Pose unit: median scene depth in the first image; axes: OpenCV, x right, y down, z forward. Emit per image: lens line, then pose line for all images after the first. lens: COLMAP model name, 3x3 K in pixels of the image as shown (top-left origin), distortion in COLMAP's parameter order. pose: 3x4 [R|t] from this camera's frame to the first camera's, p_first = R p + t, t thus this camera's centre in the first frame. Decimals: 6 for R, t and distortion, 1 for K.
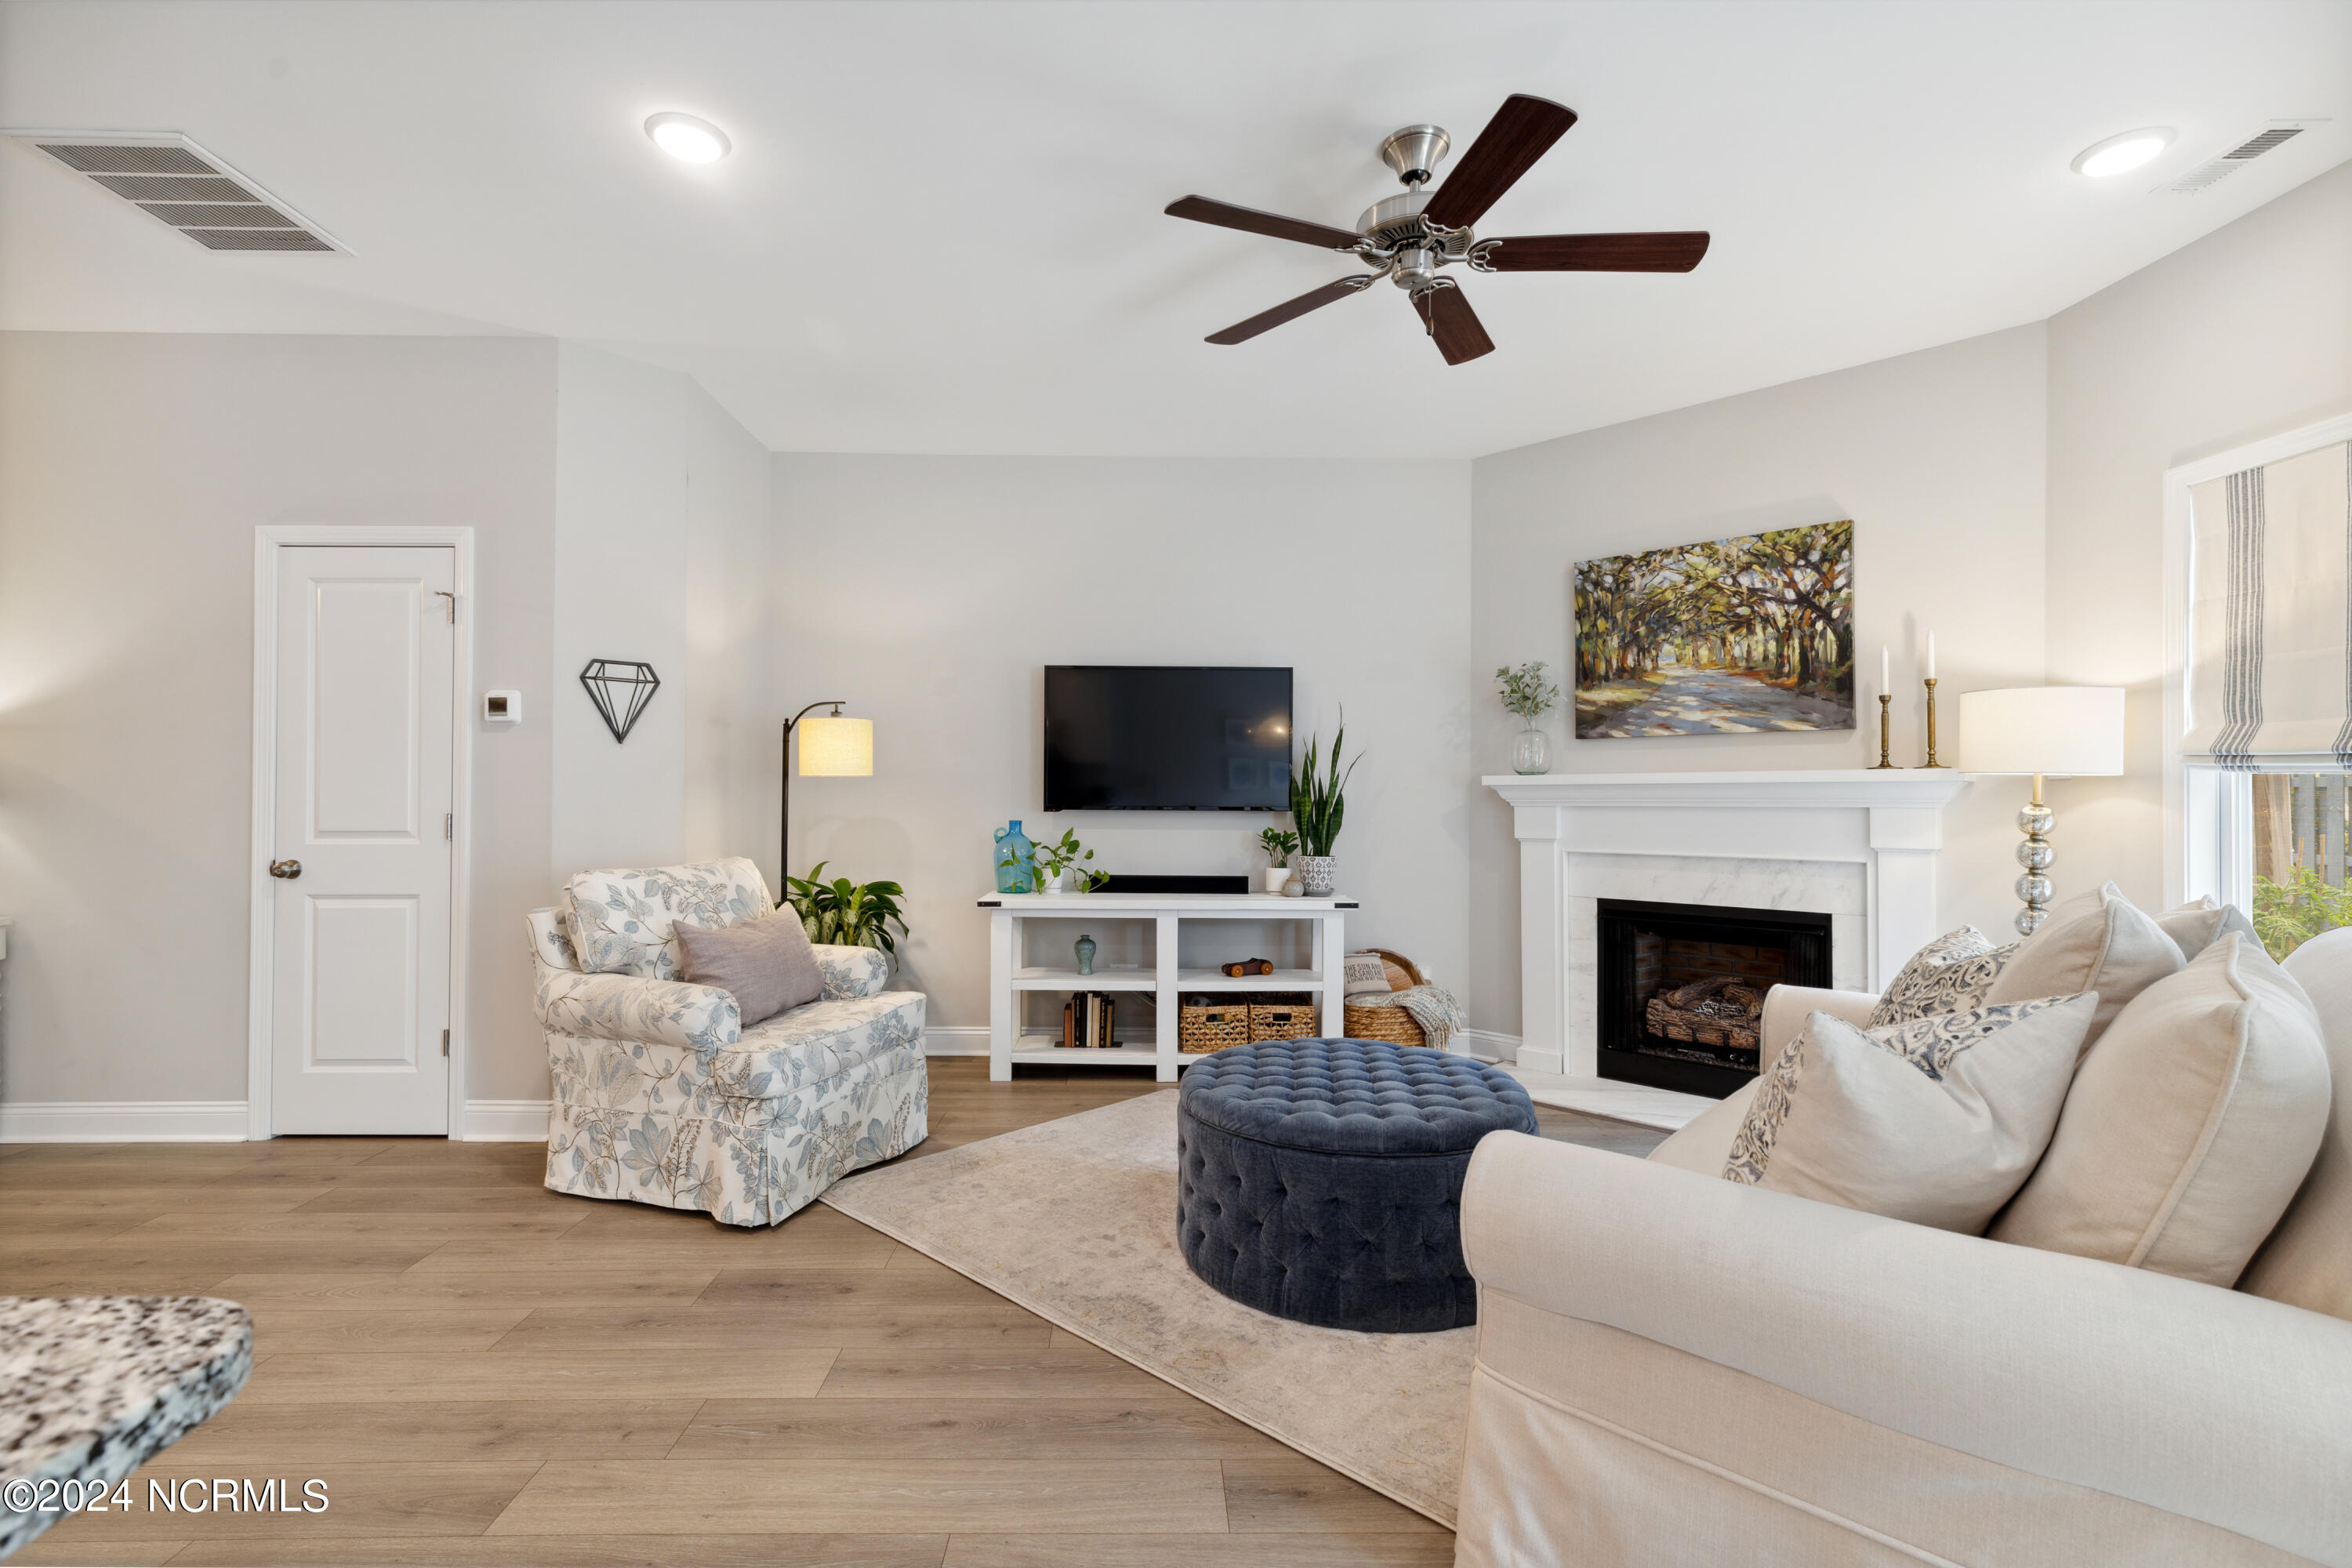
lens RADIAL K [[1064.8, 0, 1151.3], [0, 1064.8, 779.2], [0, 0, 1]] dist [0.008026, -0.002058]
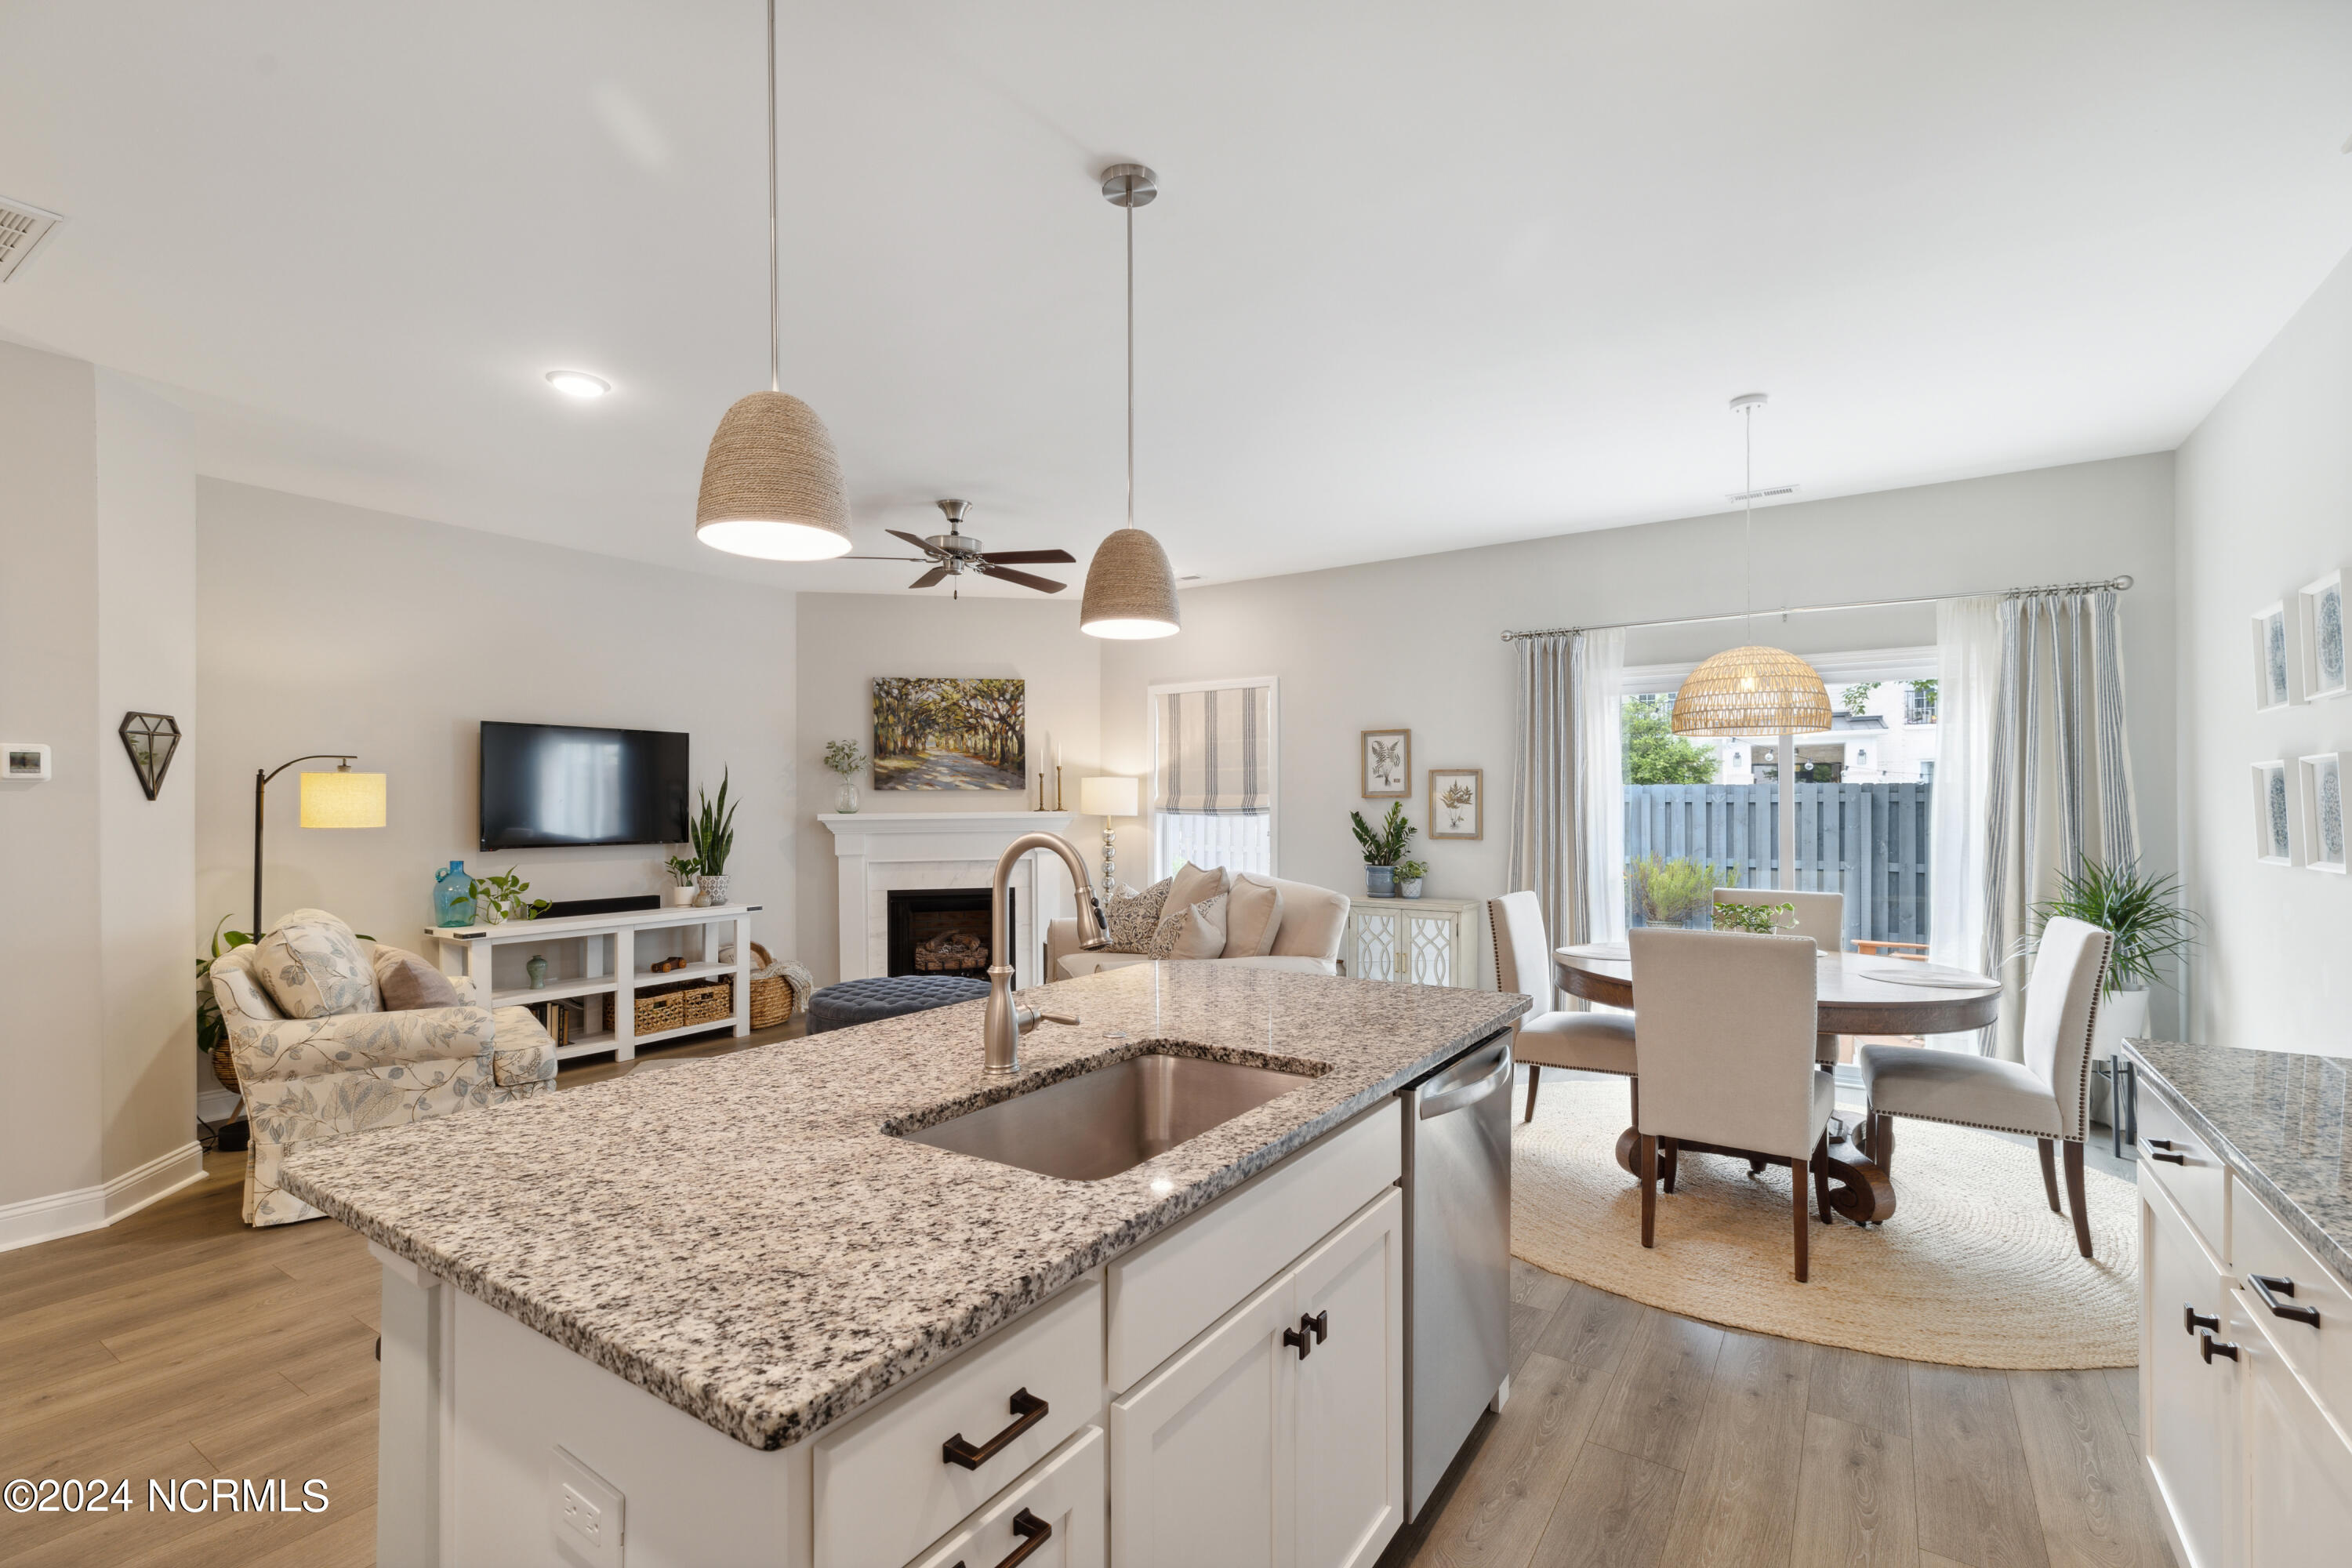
lens RADIAL K [[1064.8, 0, 1166.5], [0, 1064.8, 798.4], [0, 0, 1]] dist [0.008026, -0.002058]
pose [[0.563517, -0.003640, 0.826097, -0.760250], [-0.005852, 0.999948, 0.008398, -0.047992], [-0.826084, -0.009567, 0.563466, -0.279718]]
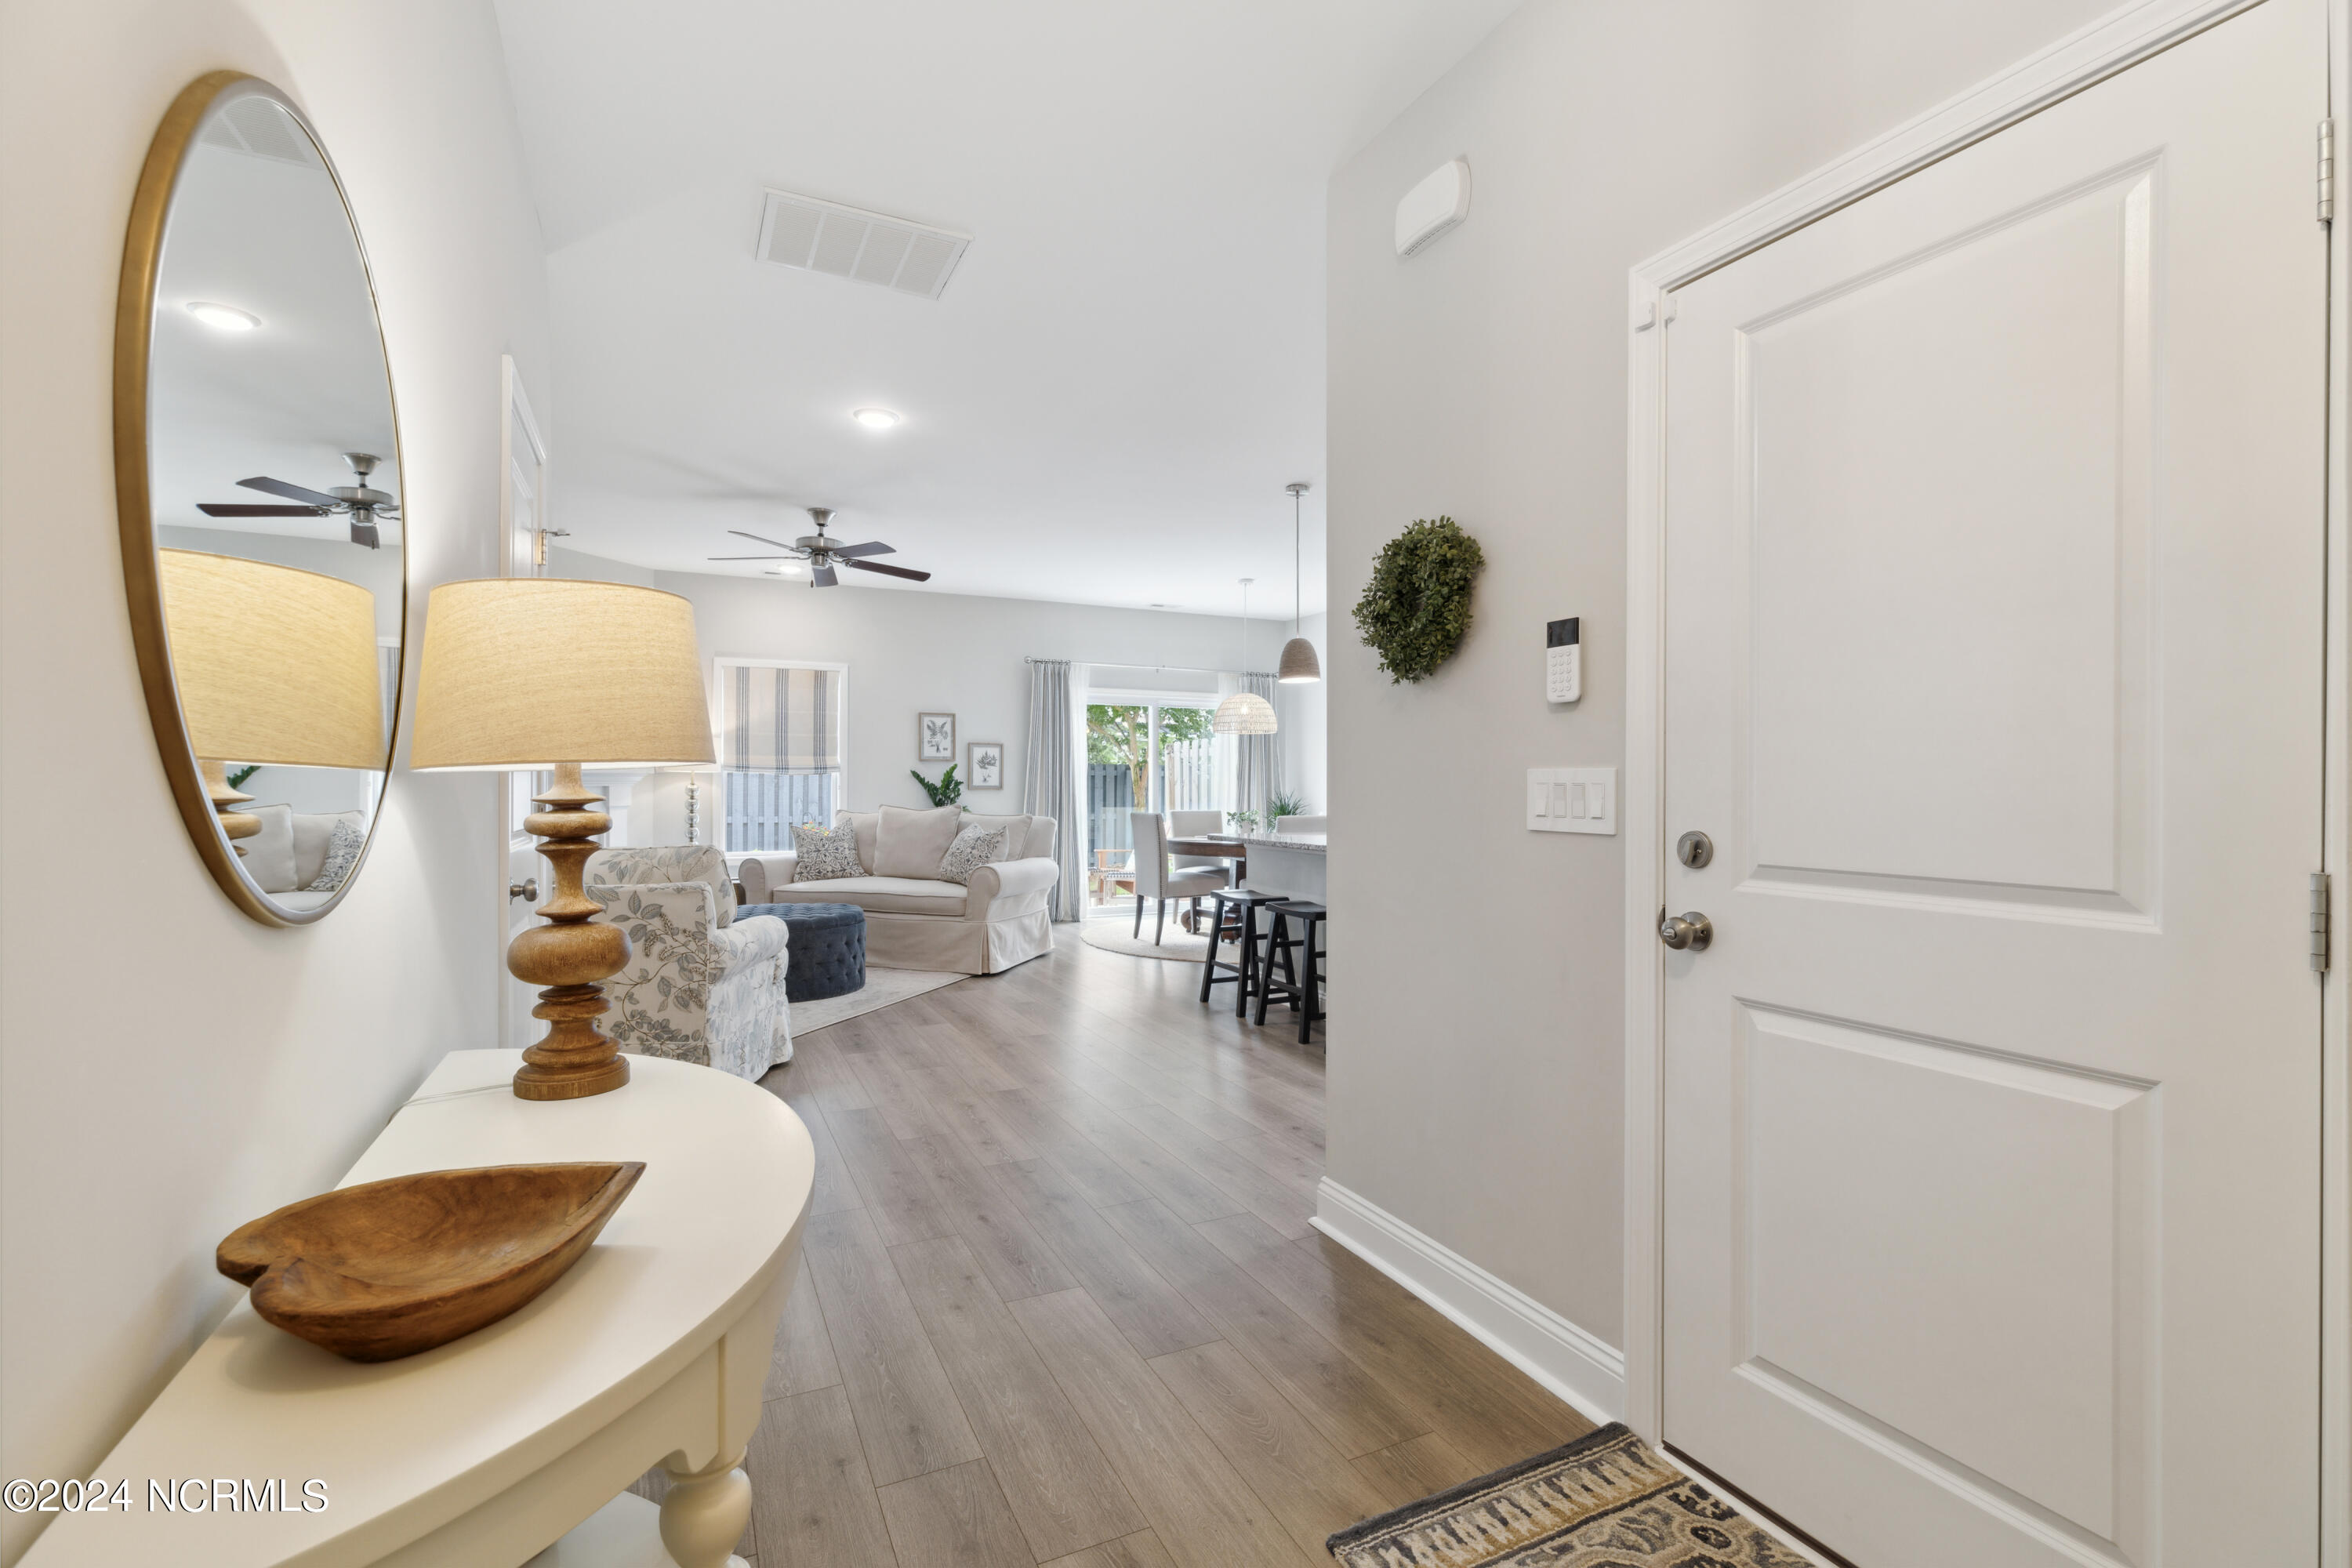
lens RADIAL K [[1064.8, 0, 1175.5], [0, 1064.8, 772.7], [0, 0, 1]] dist [0.008026, -0.002058]
pose [[-0.425691, 0.005785, 0.904850, -1.498103], [-0.018186, 0.999723, -0.014947, 0.011419], [-0.904686, -0.022818, -0.425468, 0.854375]]
